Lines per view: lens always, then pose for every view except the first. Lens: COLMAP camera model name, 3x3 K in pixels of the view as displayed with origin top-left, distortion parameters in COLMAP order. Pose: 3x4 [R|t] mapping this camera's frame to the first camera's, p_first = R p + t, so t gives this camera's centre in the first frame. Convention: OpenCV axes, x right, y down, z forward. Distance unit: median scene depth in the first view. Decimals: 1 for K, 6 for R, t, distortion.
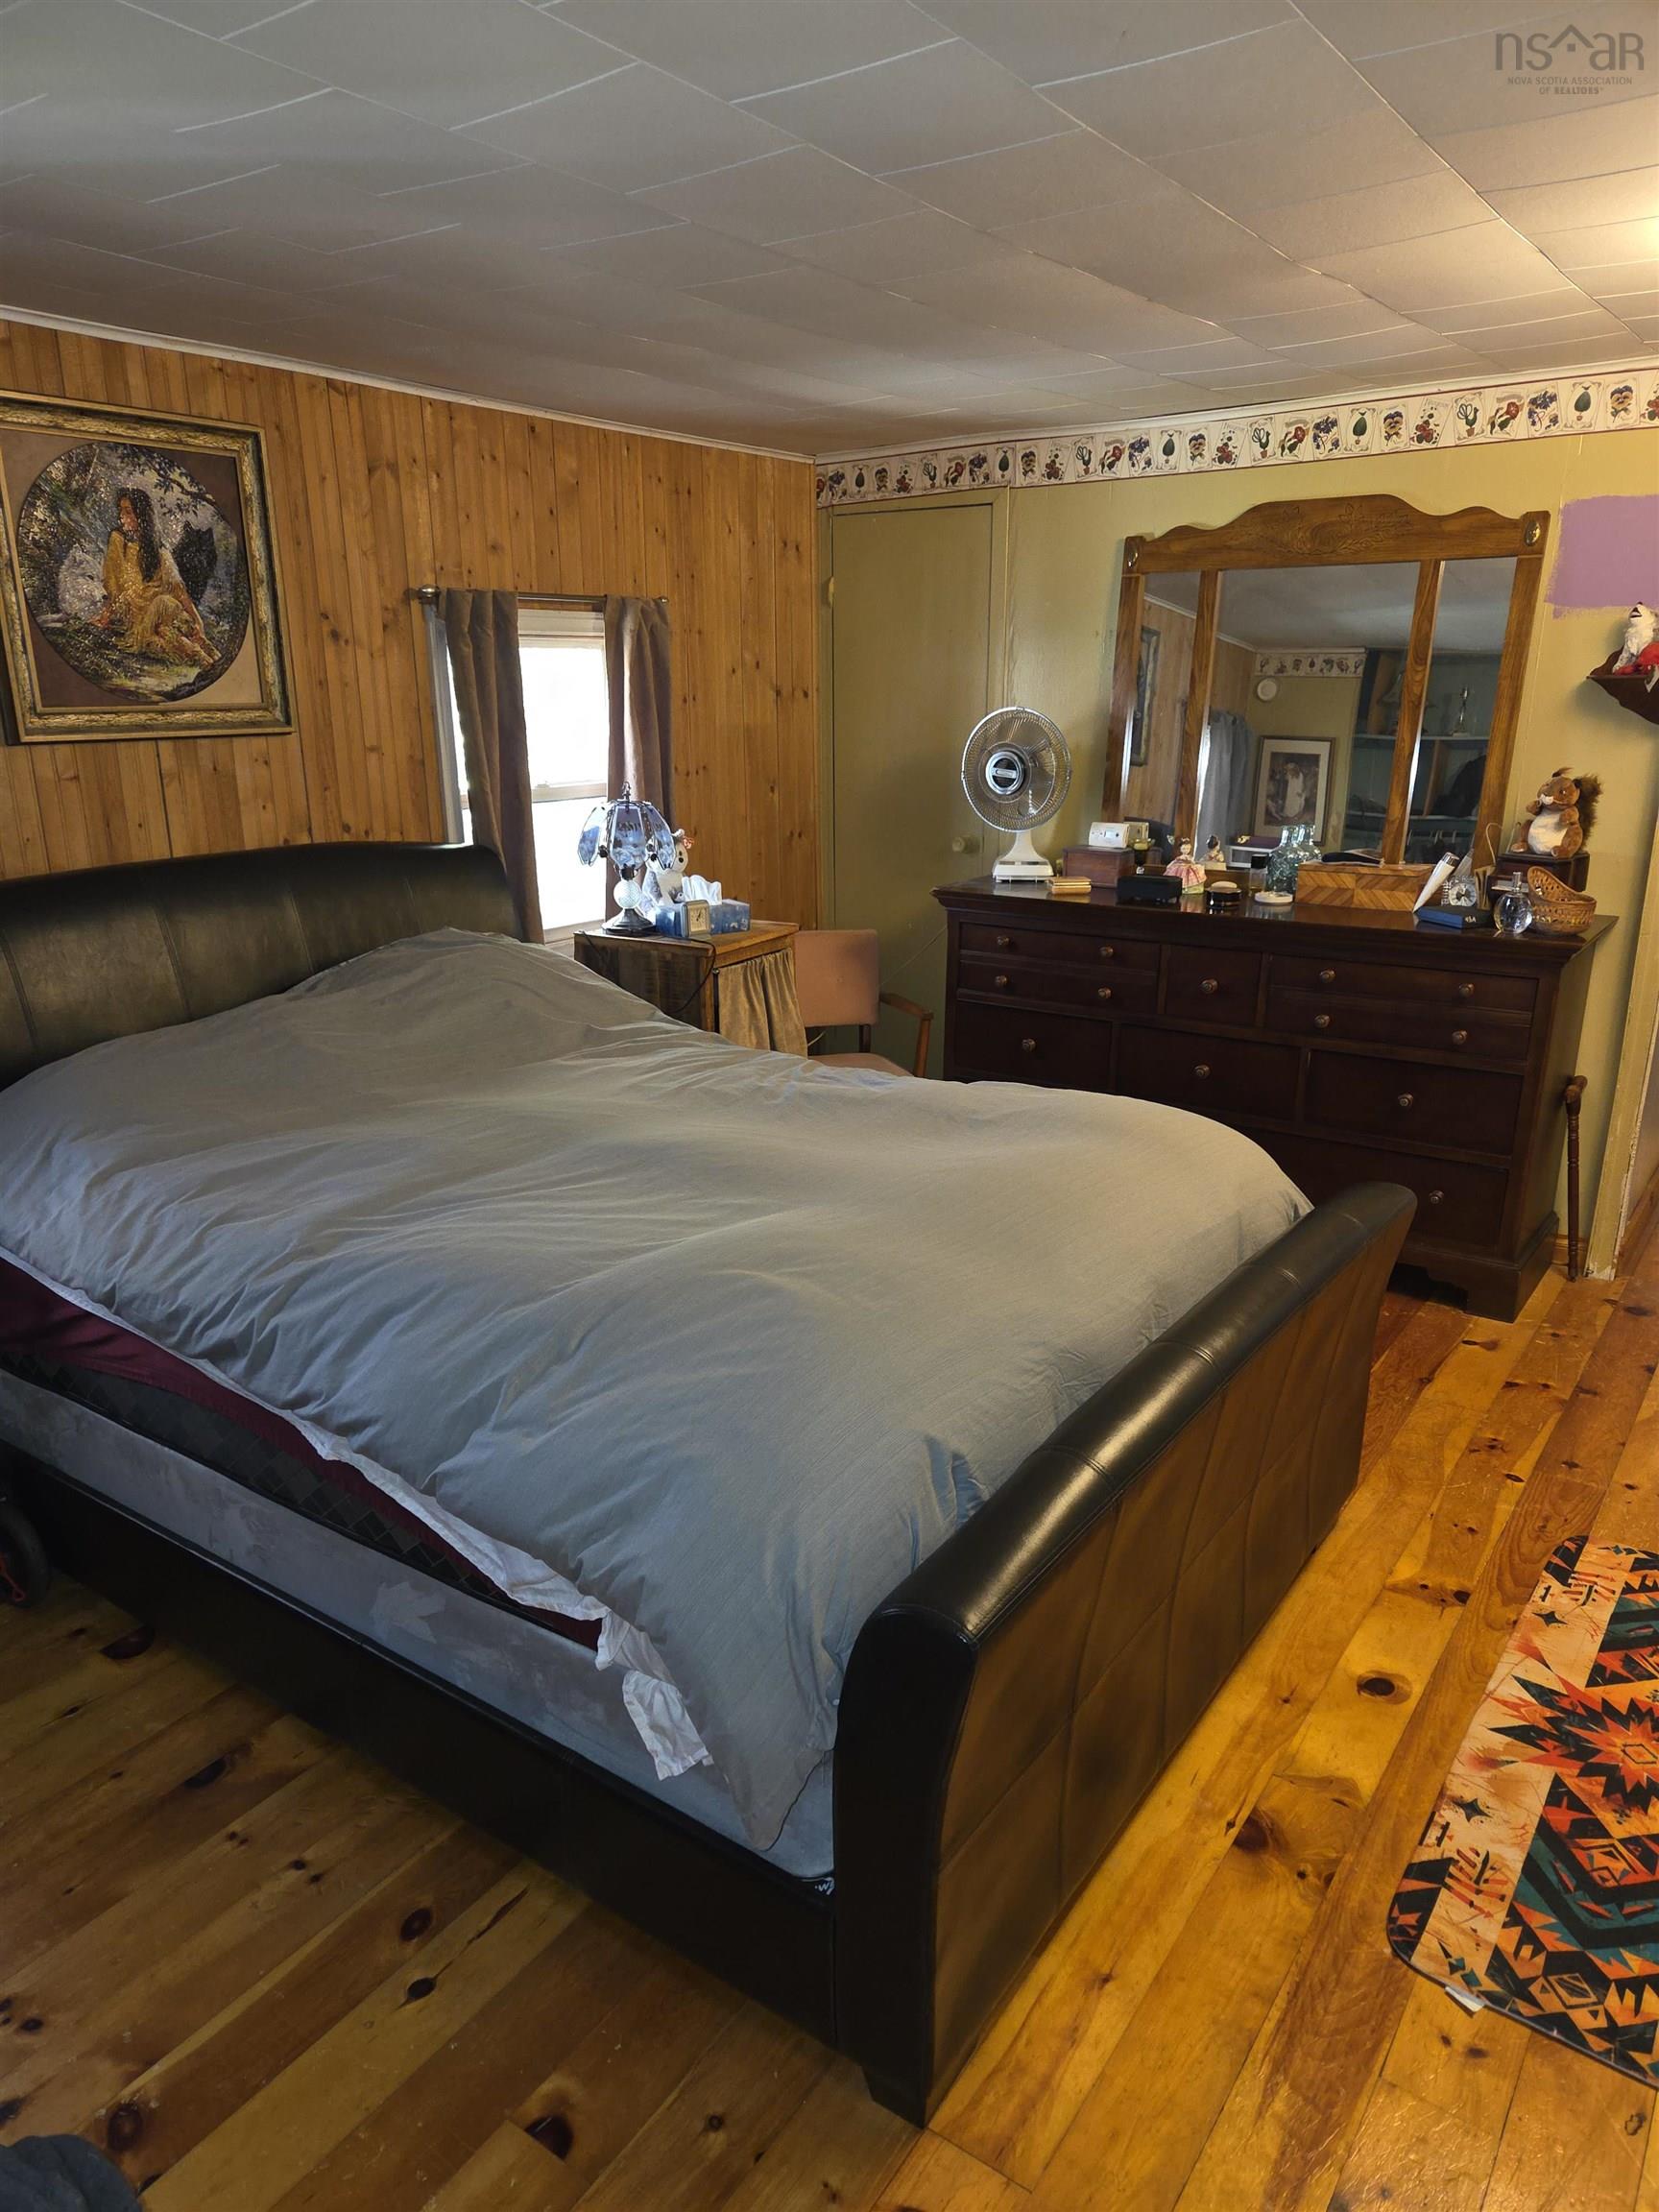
lens RADIAL K [[1472.0, 0, 825.2], [0, 1472.0, 1116.1], [0, 0, 1]] dist [0.070730, -0.051895]
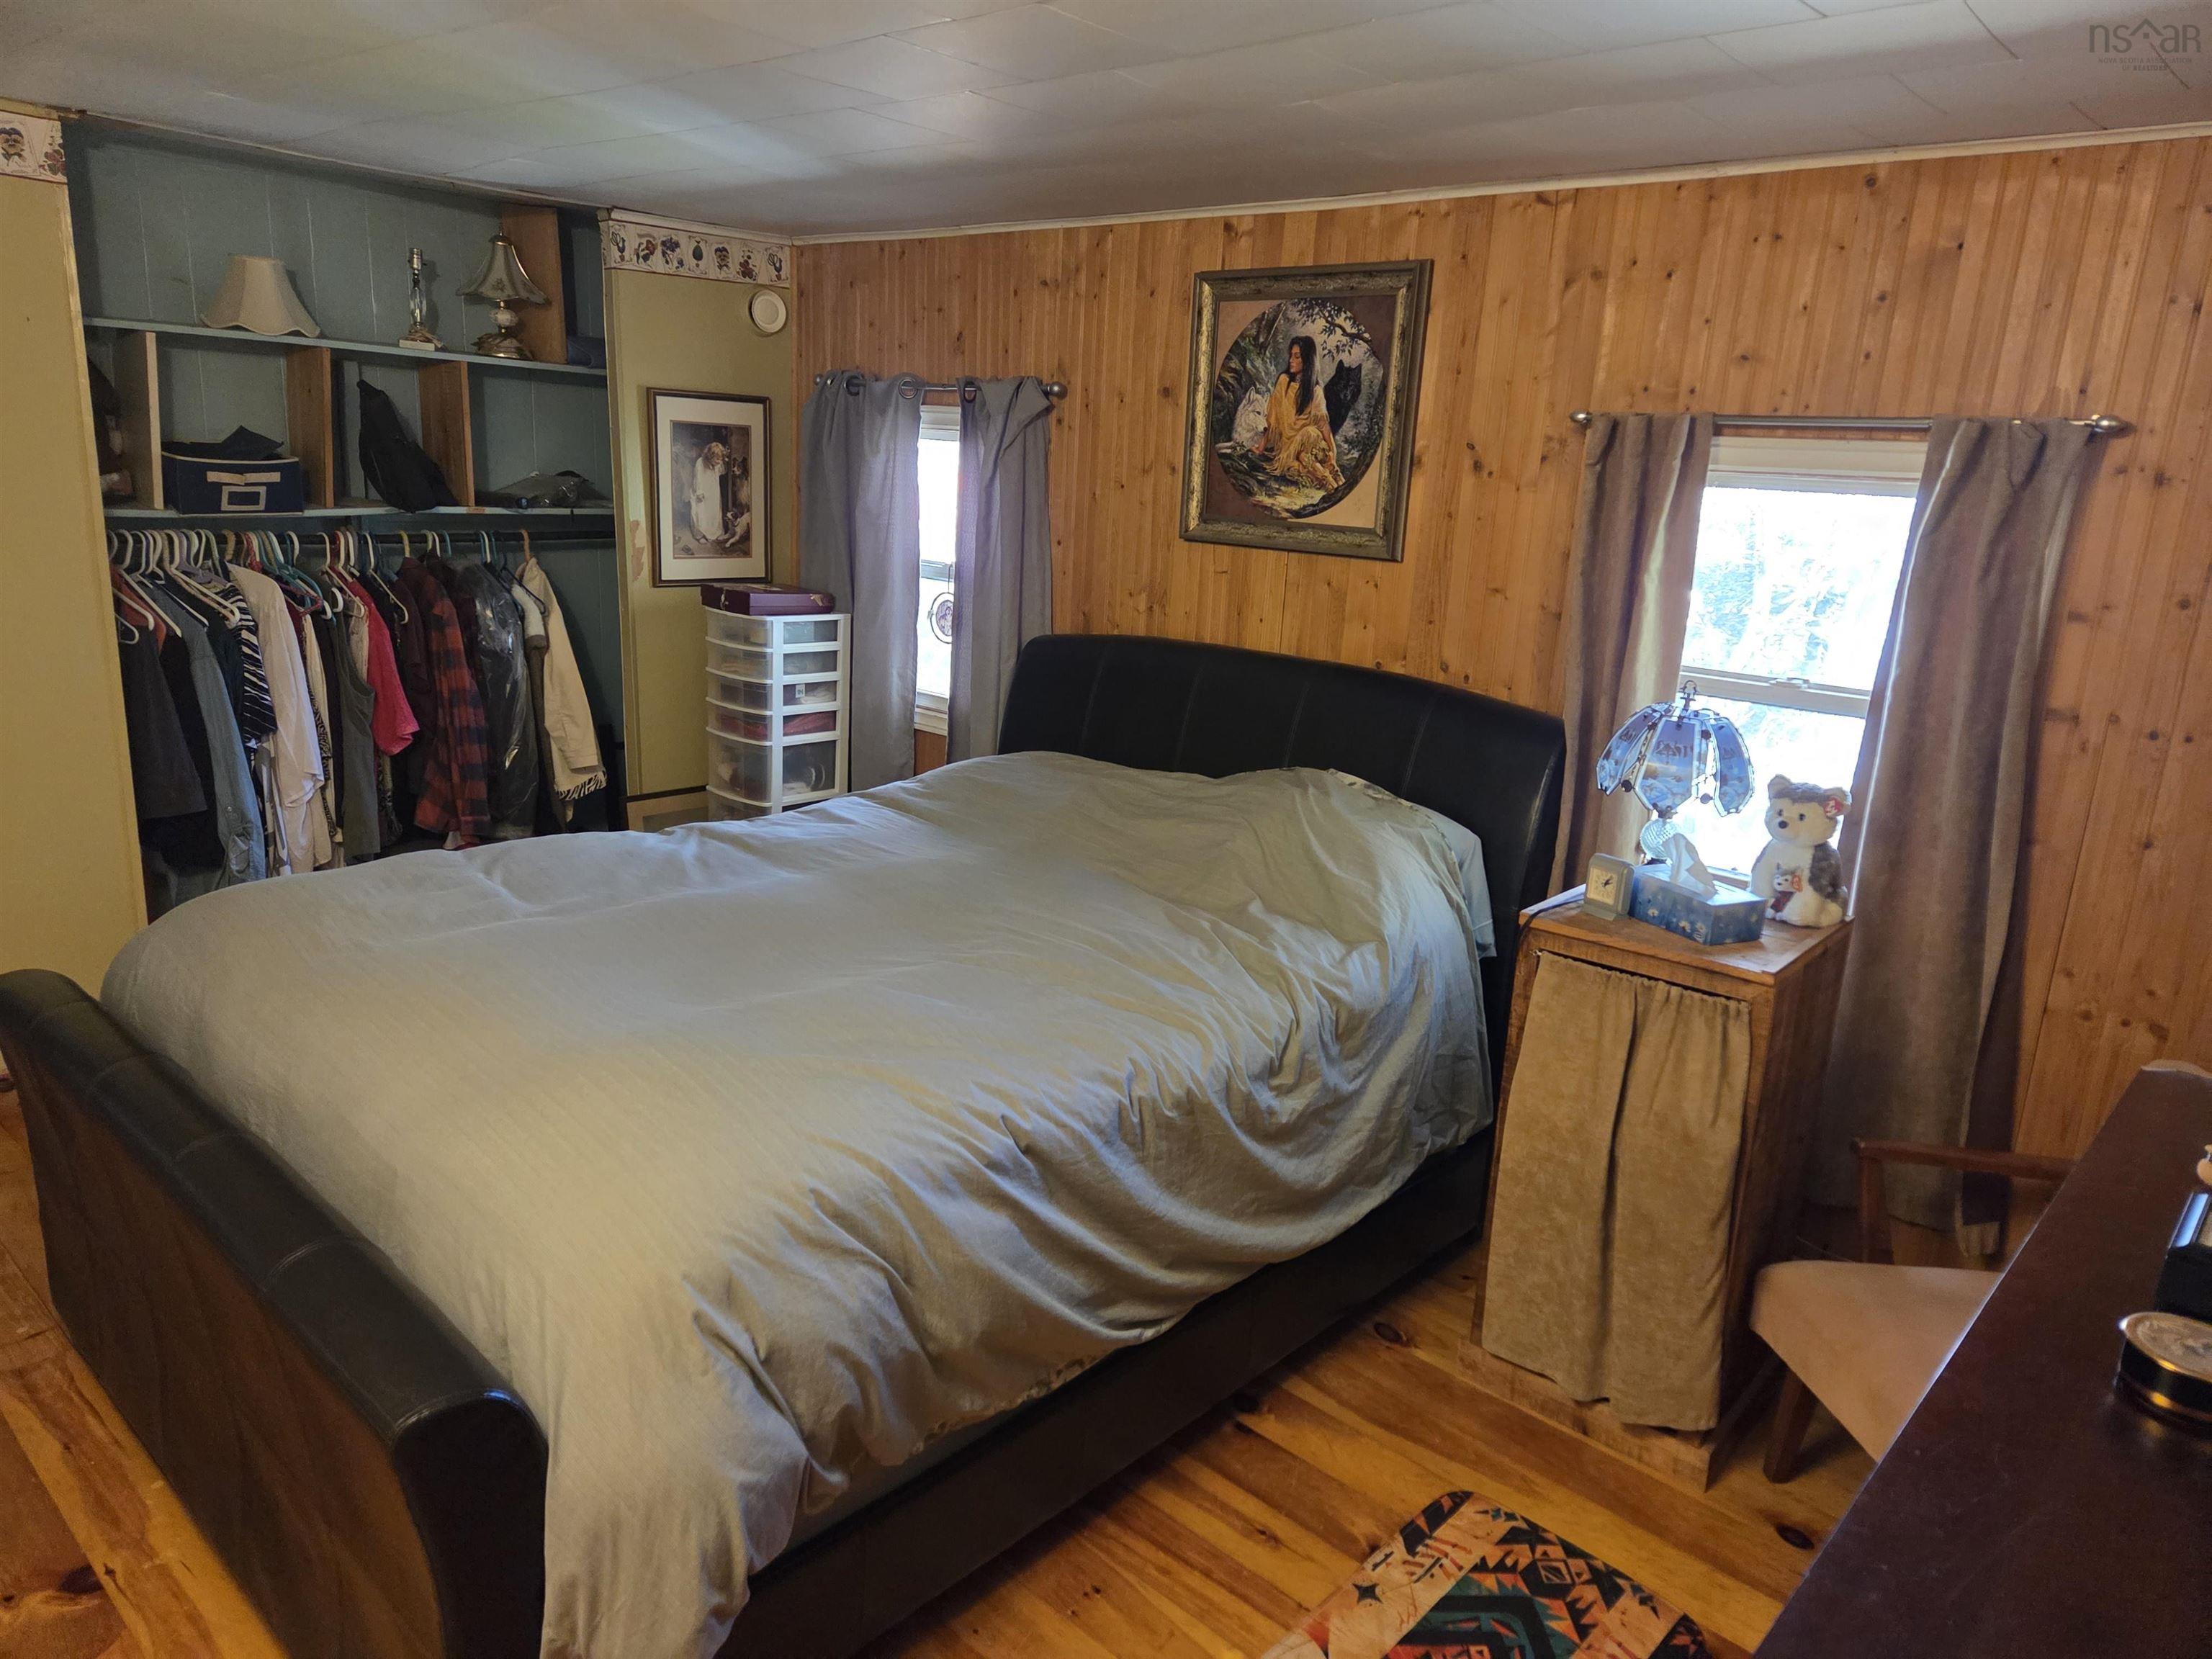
lens RADIAL K [[1472.0, 0, 1104.8], [0, 1472.0, 818.9], [0, 0, 1]] dist [0.070730, -0.051895]
pose [[-0.121962, 0.232776, -0.964853, 0.713464], [-0.344716, 0.901663, 0.261104, -0.318237], [0.930750, 0.364445, -0.029727, 0.993068]]
